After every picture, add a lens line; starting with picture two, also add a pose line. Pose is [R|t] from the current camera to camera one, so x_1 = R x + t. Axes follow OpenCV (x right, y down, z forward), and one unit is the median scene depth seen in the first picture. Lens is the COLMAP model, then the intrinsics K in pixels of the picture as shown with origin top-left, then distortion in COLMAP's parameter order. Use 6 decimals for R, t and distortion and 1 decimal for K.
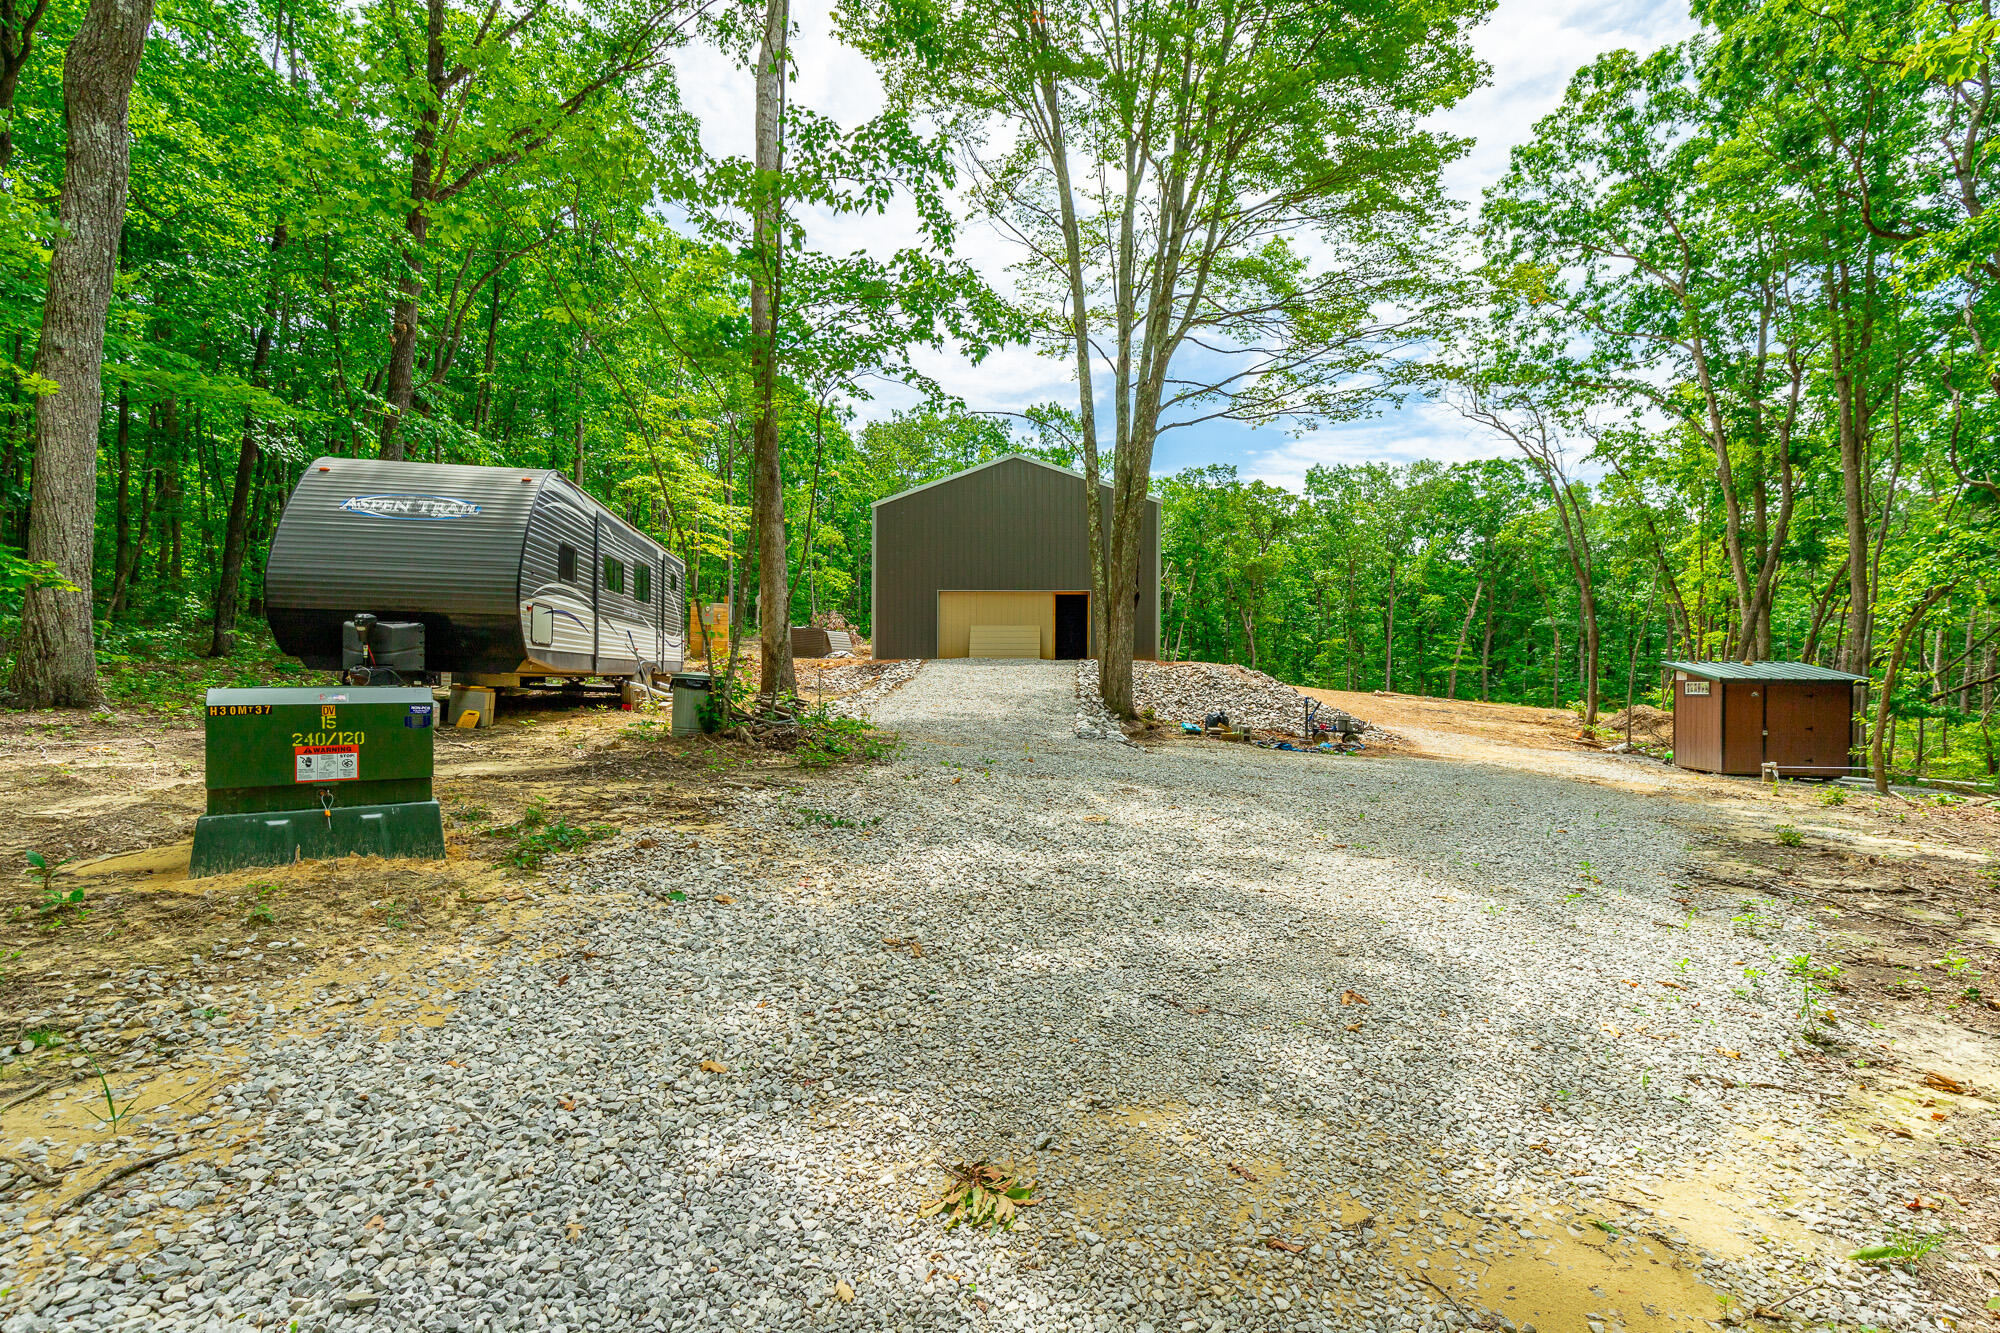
lens RADIAL K [[903.3, 0, 1000.0], [0, 903.3, 666.5], [0, 0, 1]] dist [0.009865, -0.000341]
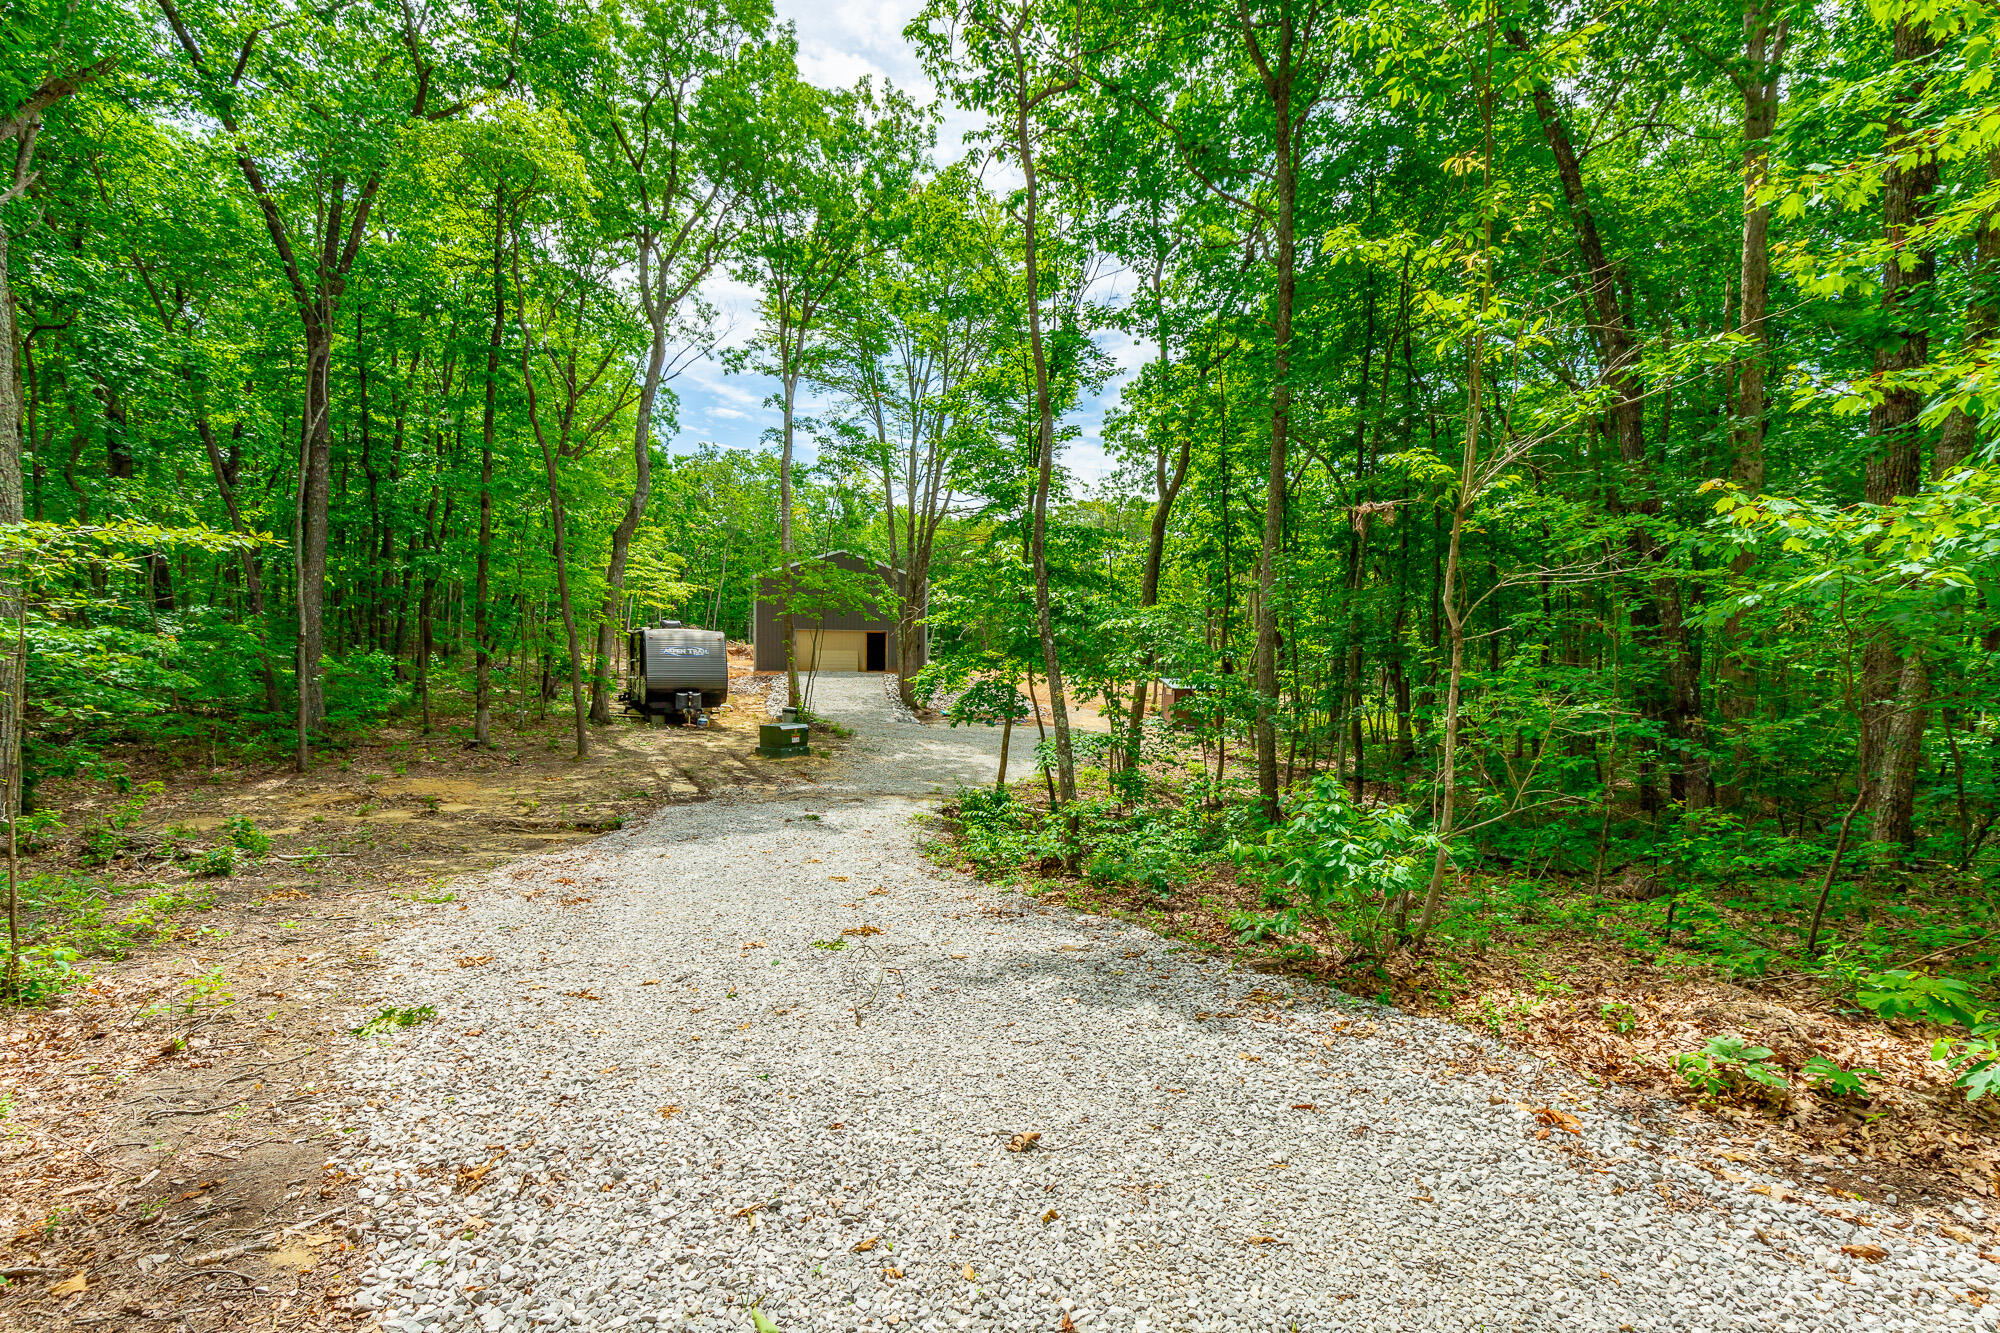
lens RADIAL K [[903.3, 0, 1000.0], [0, 903.3, 666.5], [0, 0, 1]] dist [0.009865, -0.000341]
pose [[0.959837, -0.003177, 0.280540, -0.211329], [-0.009599, 0.998979, 0.044154, -0.111515], [-0.280393, -0.045073, 0.958826, -0.868715]]
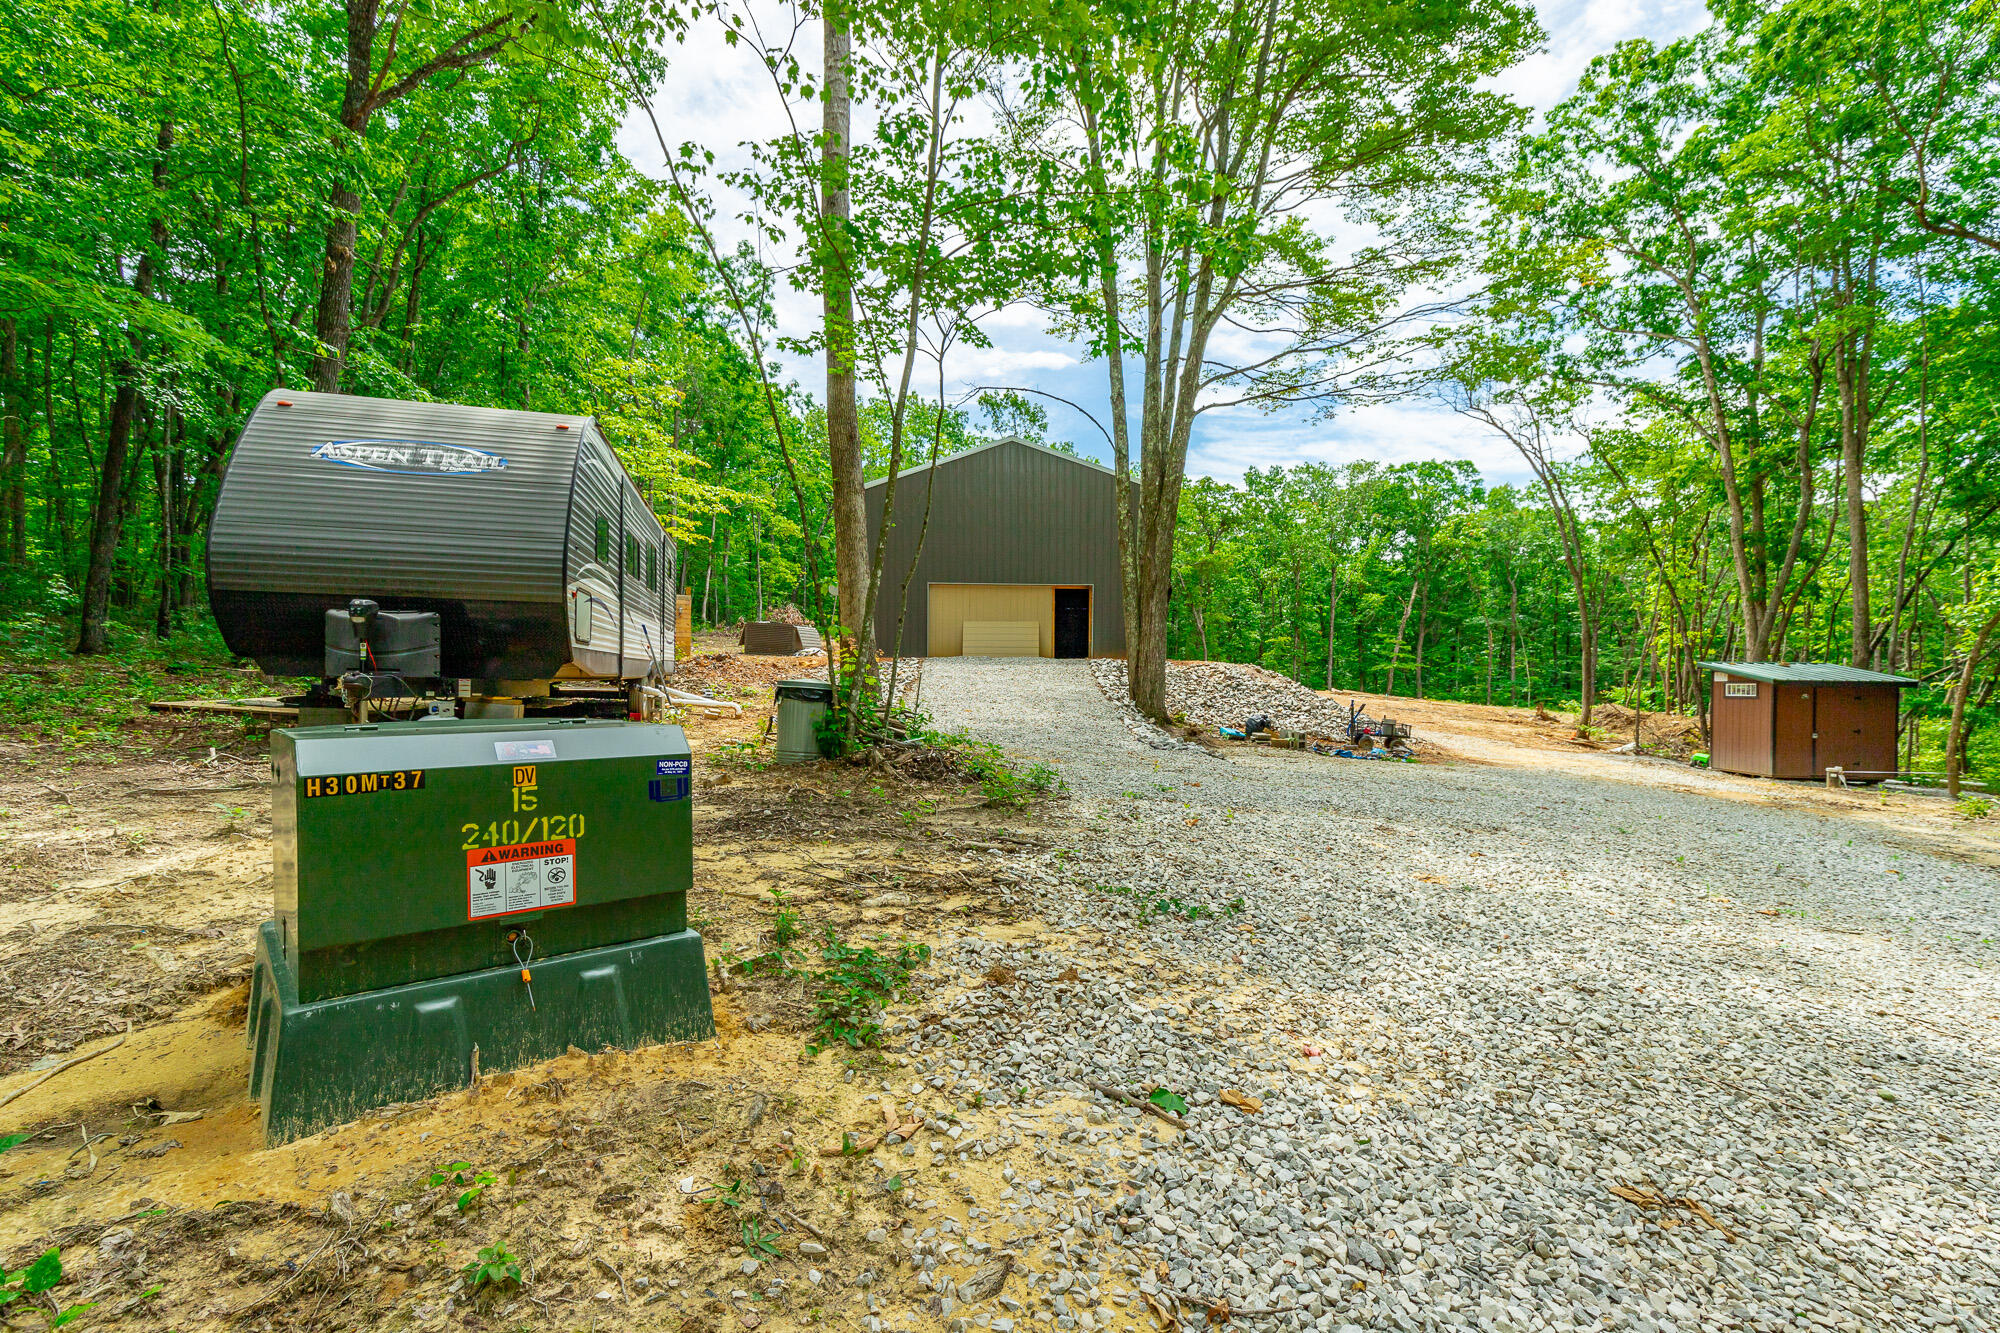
lens RADIAL K [[903.3, 0, 1000.0], [0, 903.3, 666.5], [0, 0, 1]] dist [0.009865, -0.000341]
pose [[0.995513, 0.001465, 0.094610, -0.101627], [-0.001864, 0.999990, 0.004131, -0.003314], [-0.094603, -0.004289, 0.995506, 0.090054]]
